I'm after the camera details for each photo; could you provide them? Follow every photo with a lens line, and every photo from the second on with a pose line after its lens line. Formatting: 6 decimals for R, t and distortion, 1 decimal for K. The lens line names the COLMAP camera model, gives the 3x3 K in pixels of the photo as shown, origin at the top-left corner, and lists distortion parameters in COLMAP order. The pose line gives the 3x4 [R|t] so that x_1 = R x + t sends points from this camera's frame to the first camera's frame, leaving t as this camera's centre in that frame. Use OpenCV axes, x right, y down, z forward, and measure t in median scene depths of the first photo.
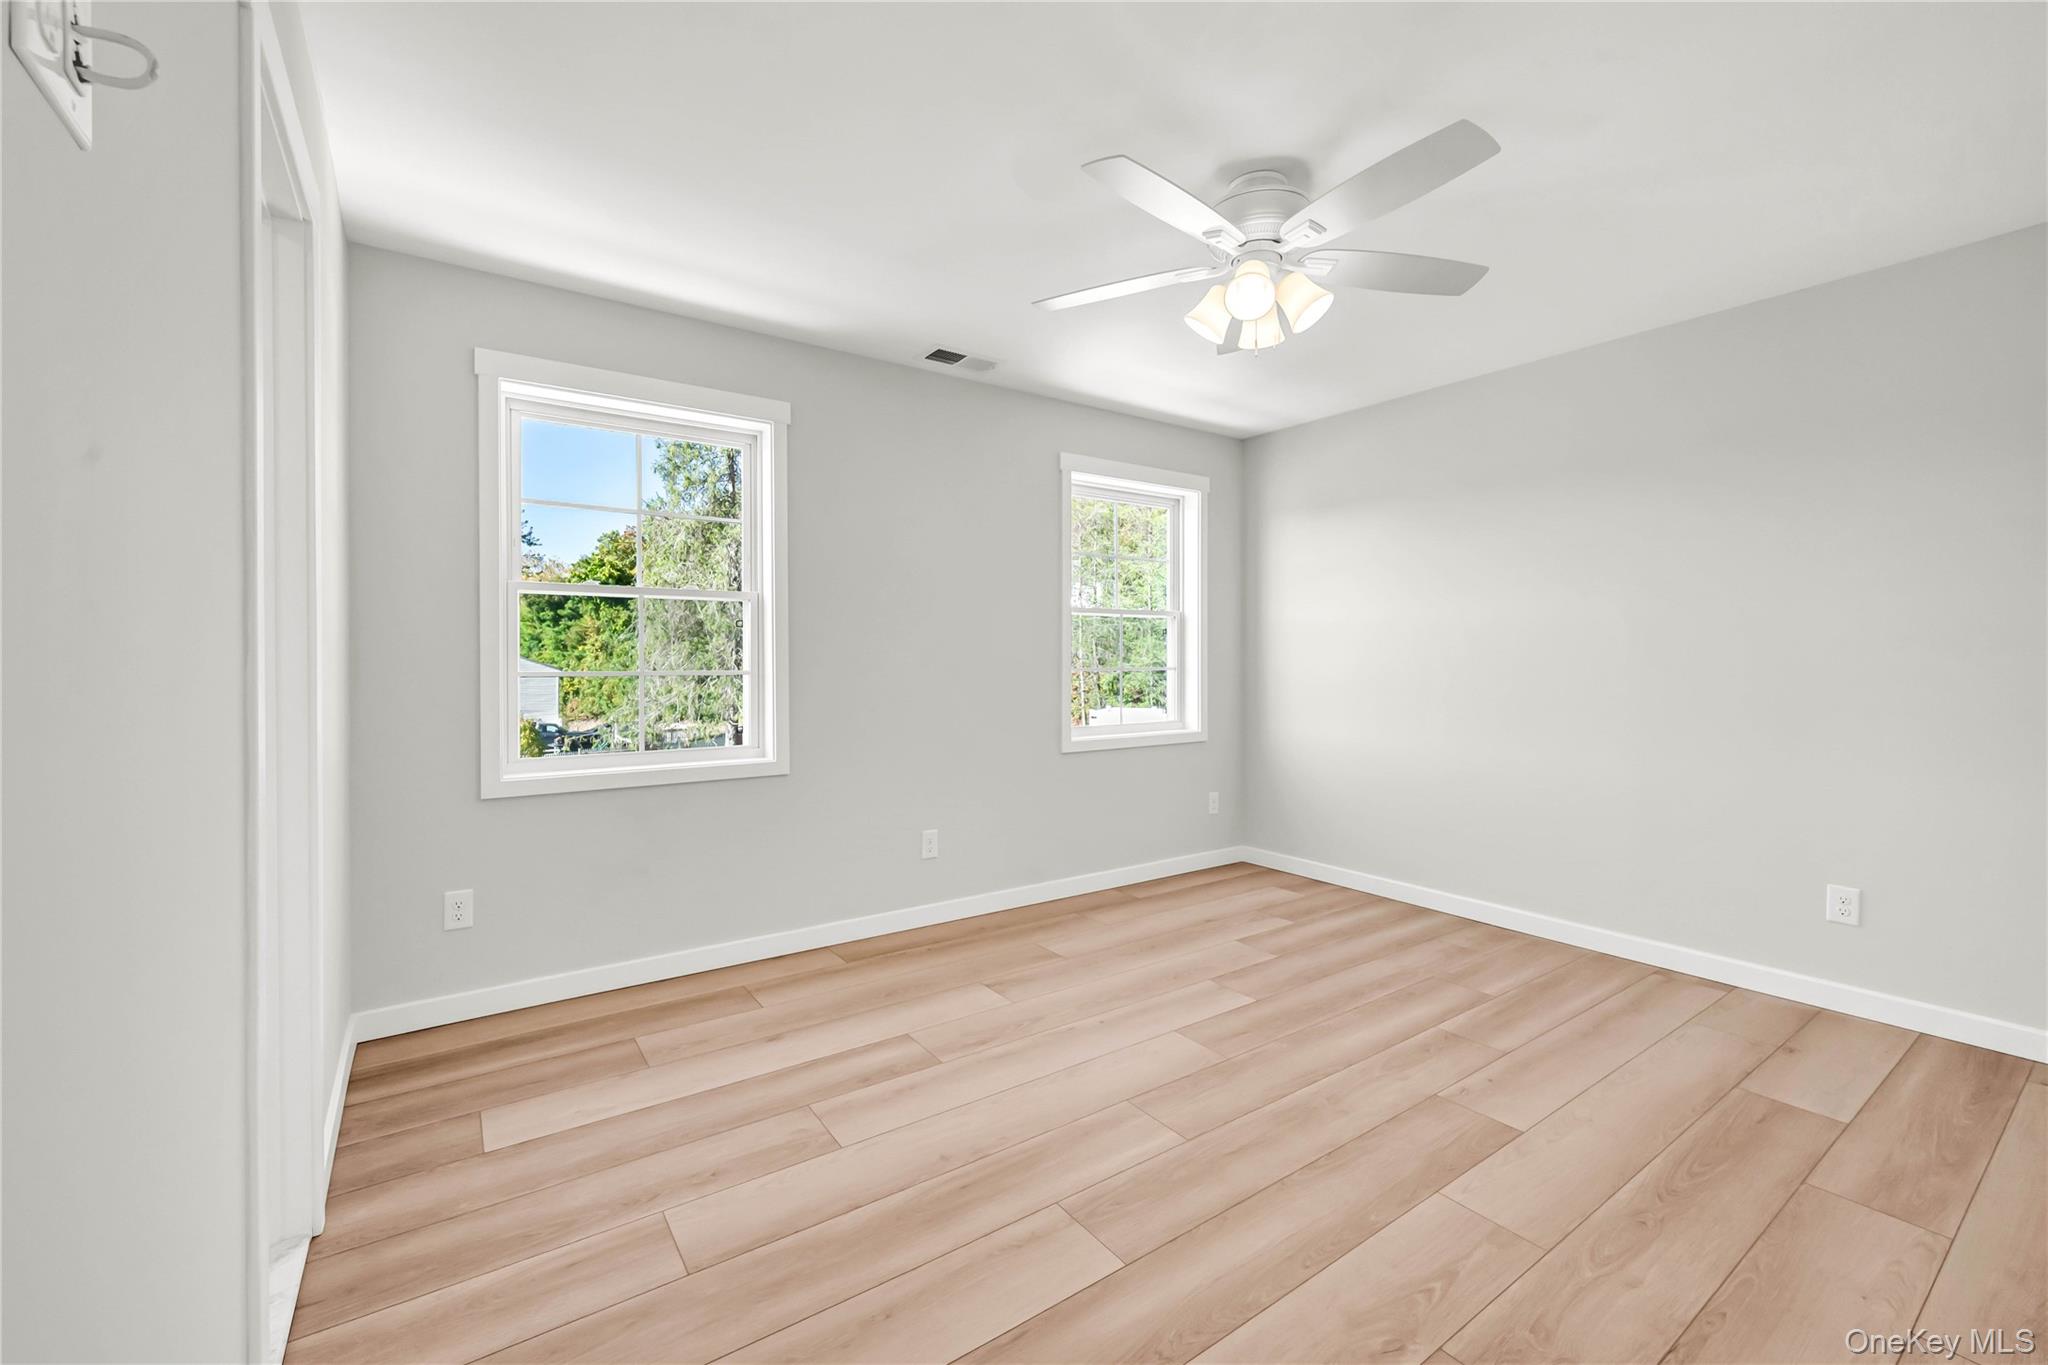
lens RADIAL K [[824.5, 0, 1030.3], [0, 824.5, 700.6], [0, 0, 1]] dist [0.001705, 0.000150]
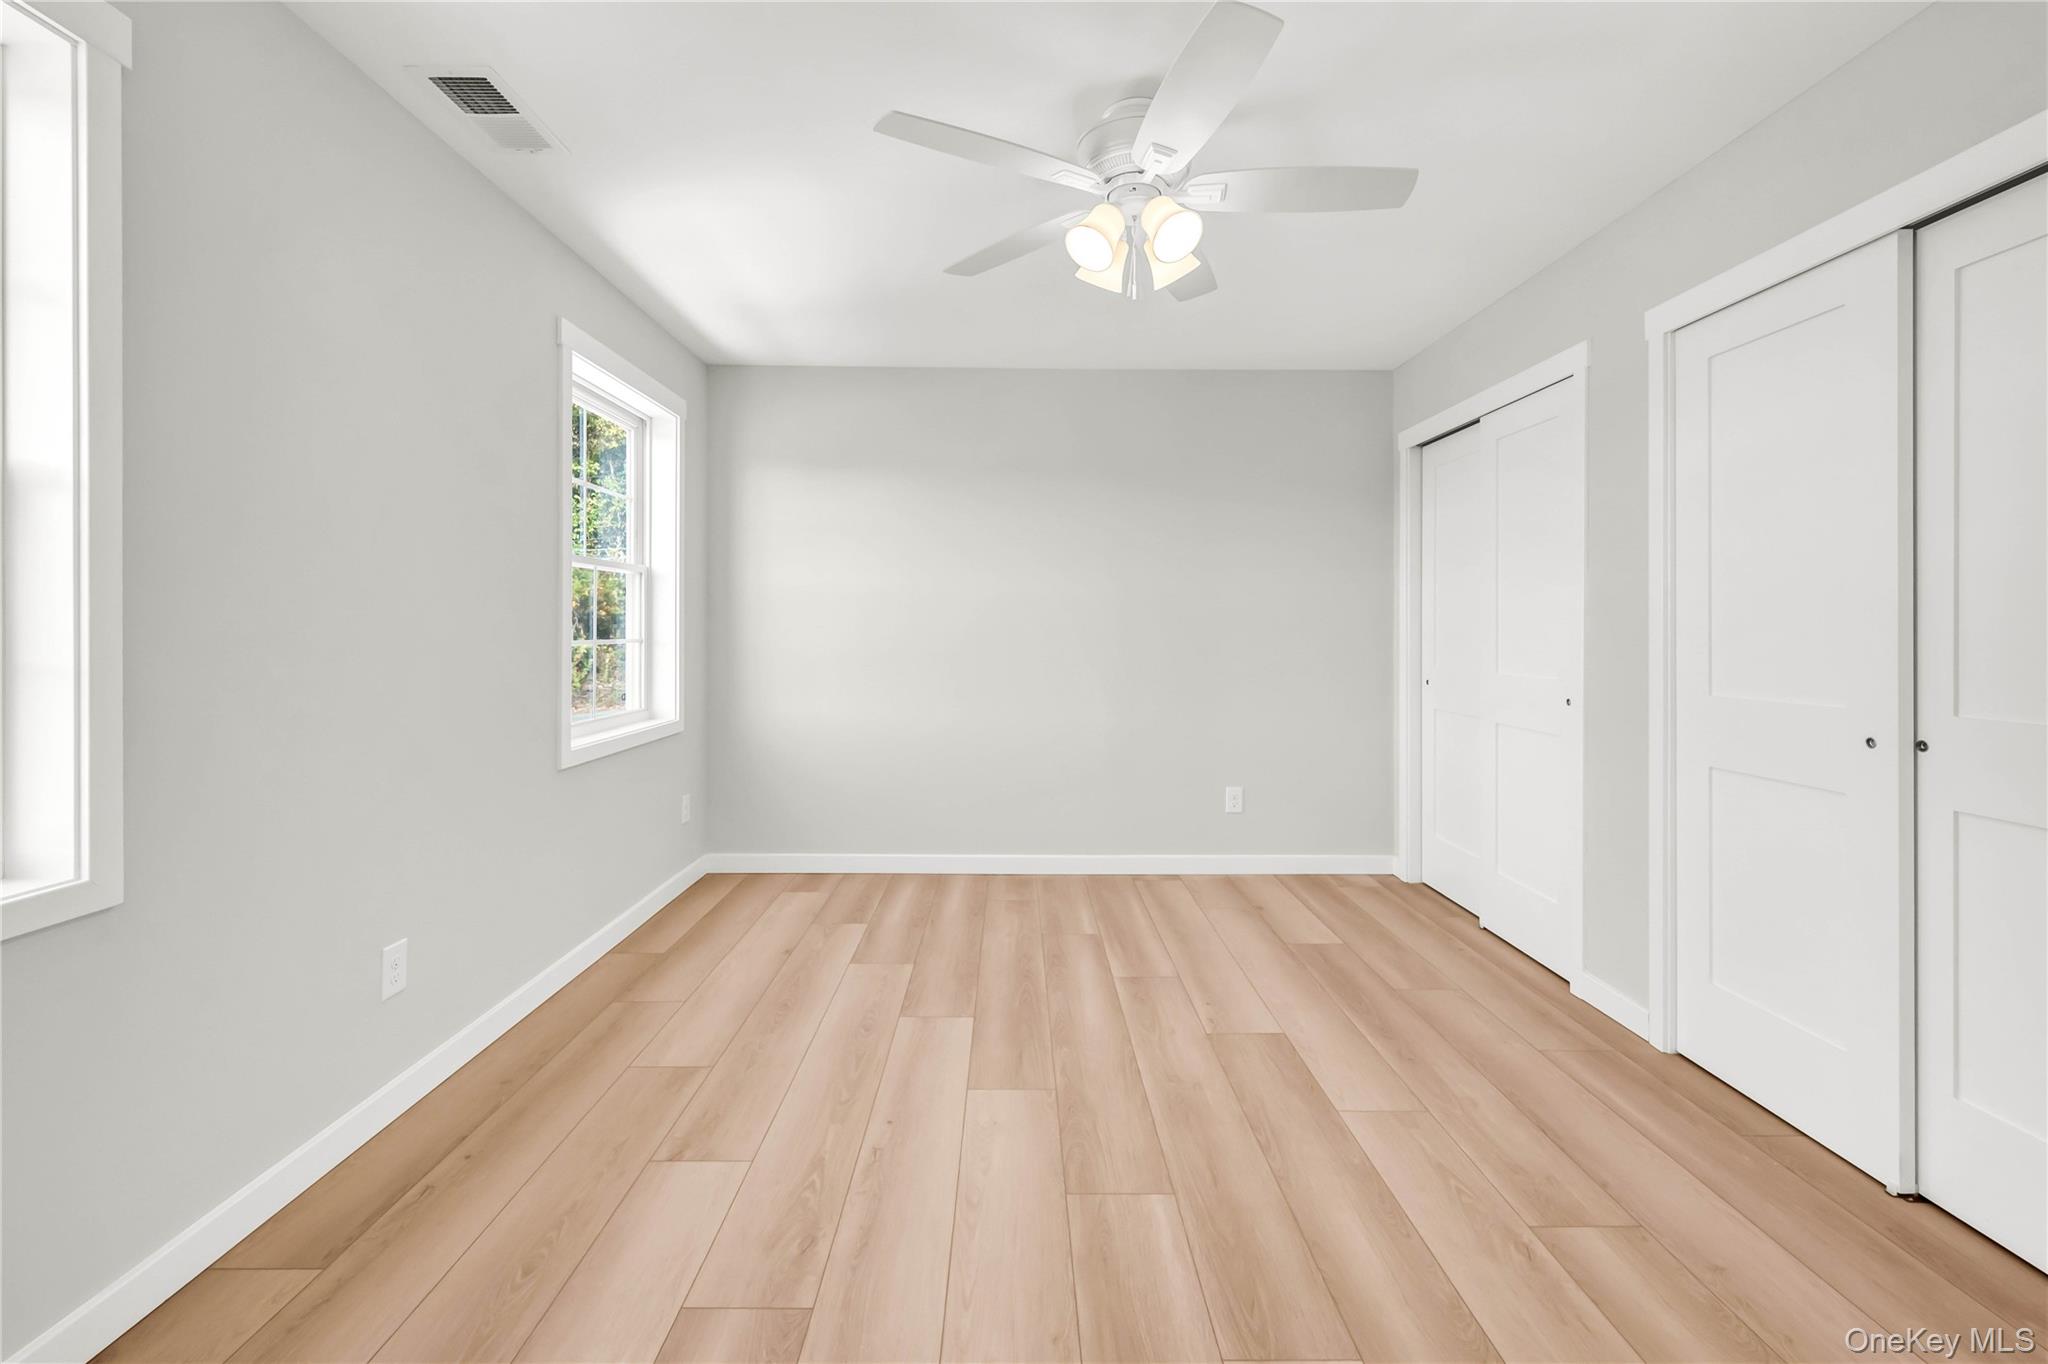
lens RADIAL K [[843.5, 0, 1023.5], [0, 843.5, 653.6], [0, 0, 1]] dist [0.000401, 0.000606]
pose [[0.574592, -0.020871, 0.818174, -0.388031], [0.035662, 0.999364, 0.000448, -0.021845], [-0.817663, 0.028921, 0.574971, 0.389720]]
